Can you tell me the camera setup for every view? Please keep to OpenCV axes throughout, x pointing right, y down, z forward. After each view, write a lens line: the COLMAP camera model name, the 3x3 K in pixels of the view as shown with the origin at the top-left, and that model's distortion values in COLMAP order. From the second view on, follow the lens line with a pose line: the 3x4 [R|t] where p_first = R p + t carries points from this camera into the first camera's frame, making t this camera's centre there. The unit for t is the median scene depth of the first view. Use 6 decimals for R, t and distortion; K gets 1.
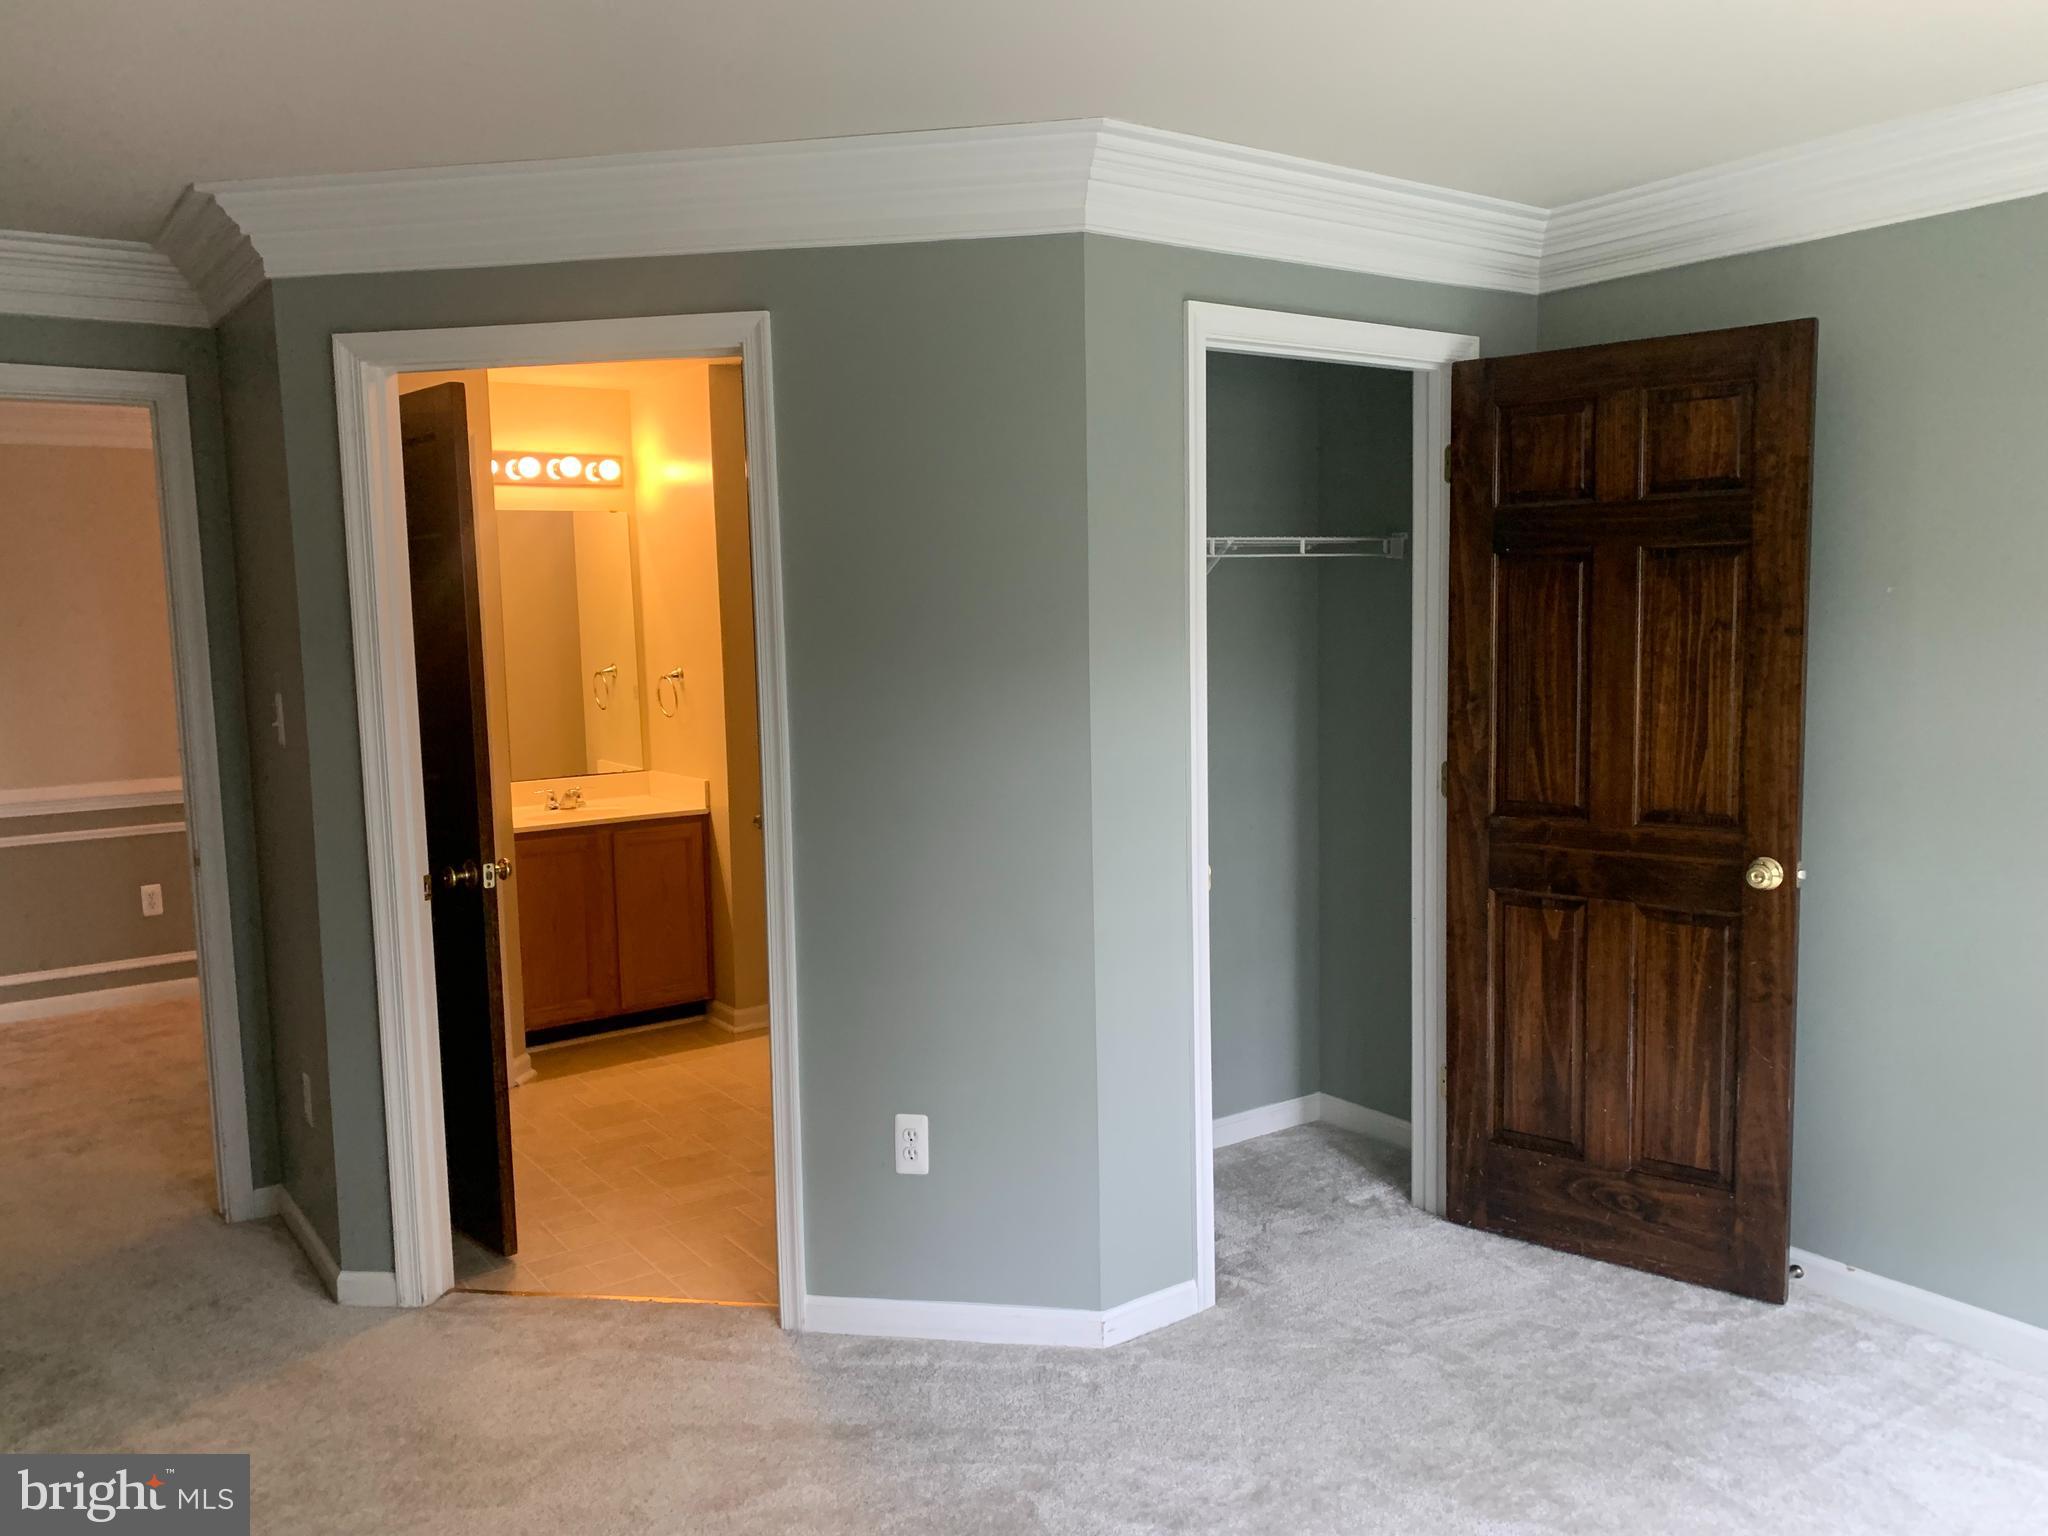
lens RADIAL K [[1555.0, 0, 1029.9], [0, 1555.0, 767.5], [0, 0, 1]] dist [0.052094, -0.064623]
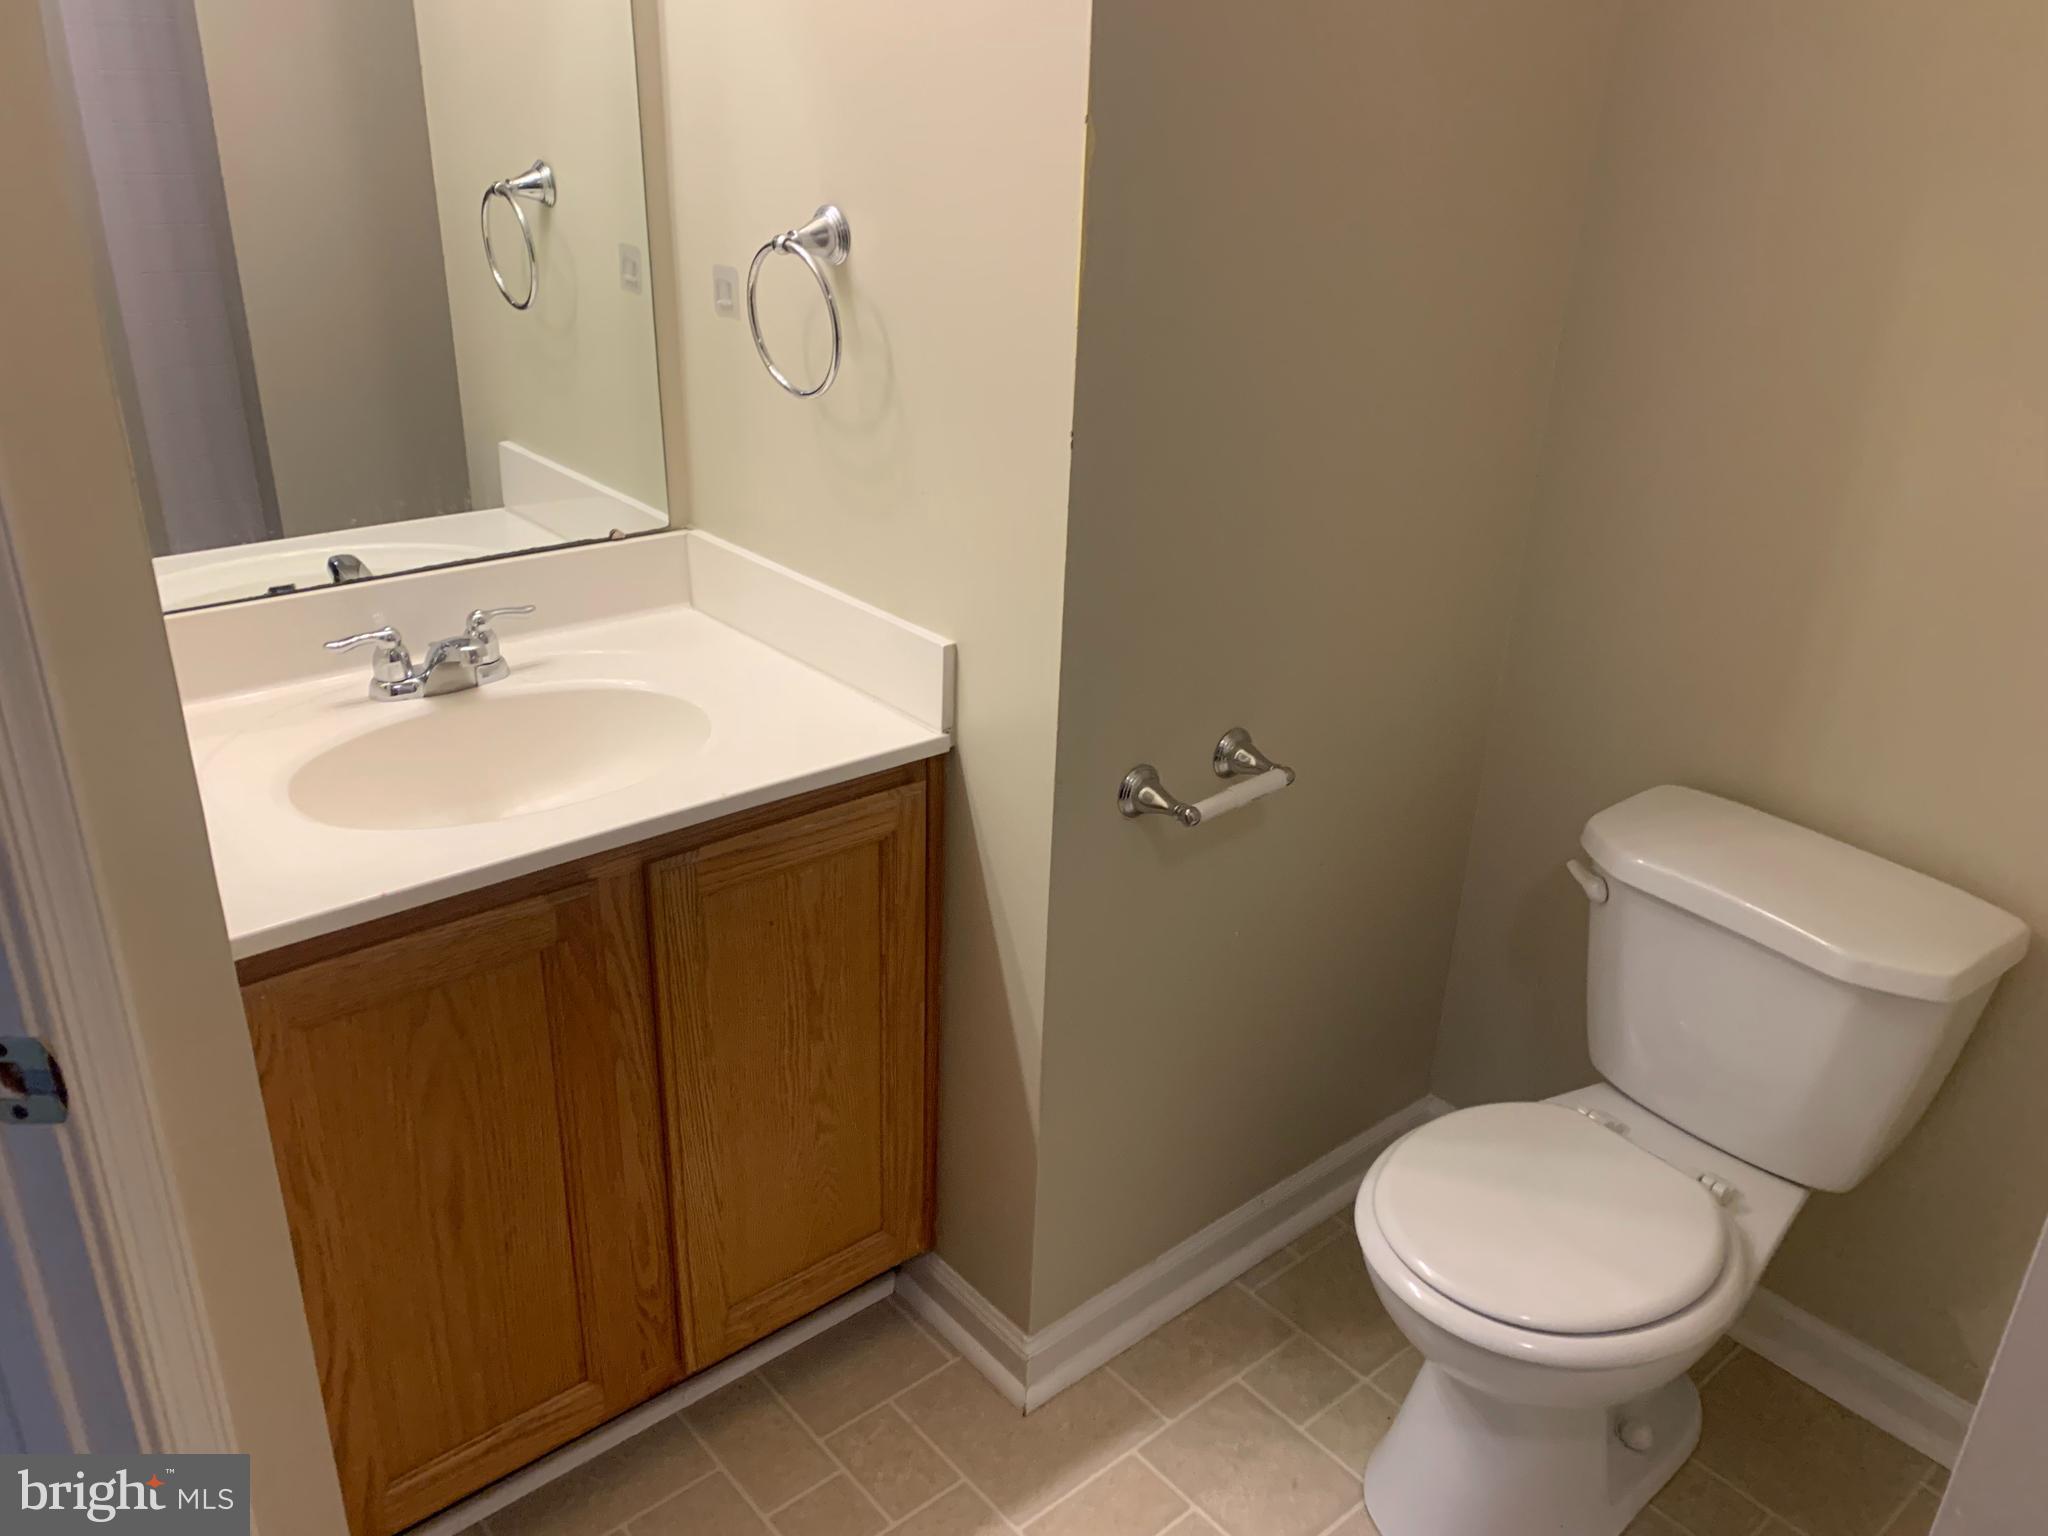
lens RADIAL K [[1555.0, 0, 1018.2], [0, 1555.0, 776.4], [0, 0, 1]] dist [0.052094, -0.064623]
pose [[0.994404, 0.012686, 0.104884, -0.225466], [-0.046350, 0.944506, 0.325207, -0.062978], [-0.094939, -0.328248, 0.939808, 0.723847]]
